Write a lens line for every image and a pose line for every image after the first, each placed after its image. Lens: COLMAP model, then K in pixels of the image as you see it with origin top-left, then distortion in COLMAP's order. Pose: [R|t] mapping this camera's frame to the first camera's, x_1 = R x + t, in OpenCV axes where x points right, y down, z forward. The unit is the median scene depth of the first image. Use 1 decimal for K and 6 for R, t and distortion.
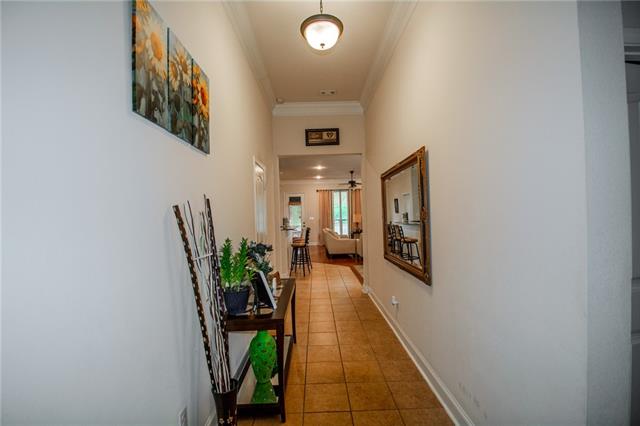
lens RADIAL K [[280.6, 0, 319.7], [0, 280.6, 215.4], [0, 0, 1]] dist [0.001282, -0.014092]
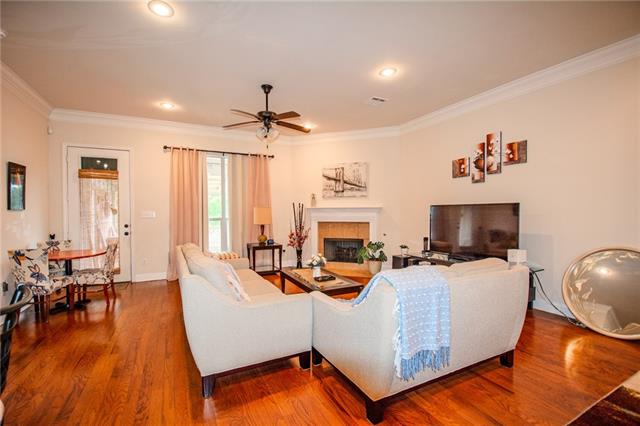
lens RADIAL K [[280.9, 0, 318.0], [0, 280.9, 216.7], [0, 0, 1]] dist [0.002591, -0.014958]
pose [[0.896083, 0.013911, 0.443669, 0.010516], [-0.017765, 0.999832, 0.004531, 0.007652], [-0.443532, -0.011942, 0.896179, 0.527596]]
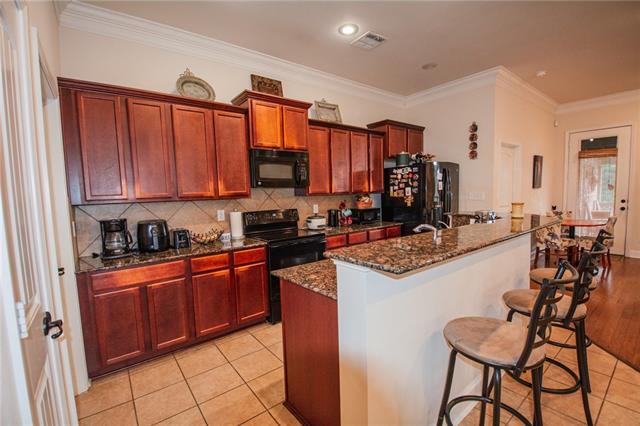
lens RADIAL K [[280.6, 0, 319.7], [0, 280.6, 215.4], [0, 0, 1]] dist [0.001282, -0.014092]
pose [[0.600685, 0.074424, -0.796014, -0.001787], [0.014293, 0.994499, 0.103767, 0.000113], [0.799358, -0.073709, 0.596317, 0.412457]]
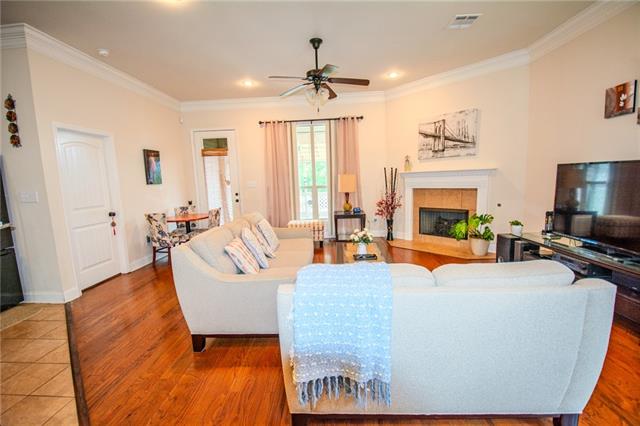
lens RADIAL K [[280.9, 0, 318.0], [0, 280.9, 216.7], [0, 0, 1]] dist [0.002591, -0.014958]
pose [[0.998170, -0.003666, -0.060366, 0.111634], [0.011925, 0.990496, 0.137027, 0.001292], [0.059290, -0.137496, 0.988726, 0.533595]]
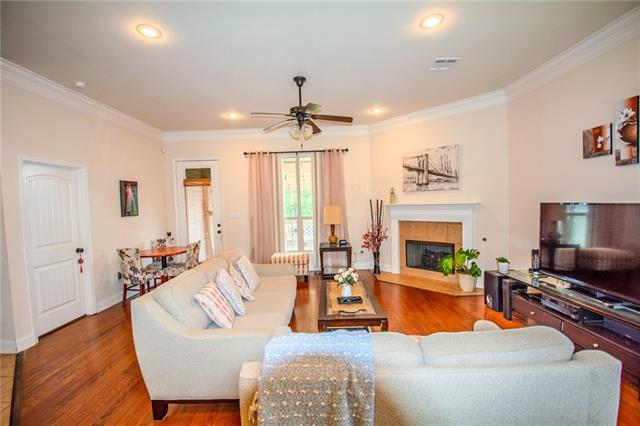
lens RADIAL K [[280.6, 0, 319.7], [0, 280.6, 215.4], [0, 0, 1]] dist [0.001282, -0.014092]
pose [[0.999901, -0.005806, -0.012827, 0.116257], [0.006414, 0.998832, 0.047882, -0.010154], [0.012534, -0.047960, 0.998771, 0.546202]]
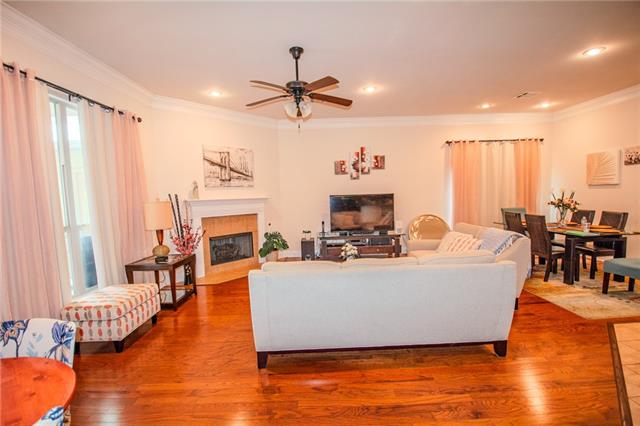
lens RADIAL K [[280.6, 0, 319.7], [0, 280.6, 215.4], [0, 0, 1]] dist [0.001282, -0.014092]
pose [[-0.009450, -0.051704, 0.998618, -0.156136], [0.029382, 0.998217, 0.051961, 0.000077], [-0.999524, 0.029832, -0.007914, 0.811993]]
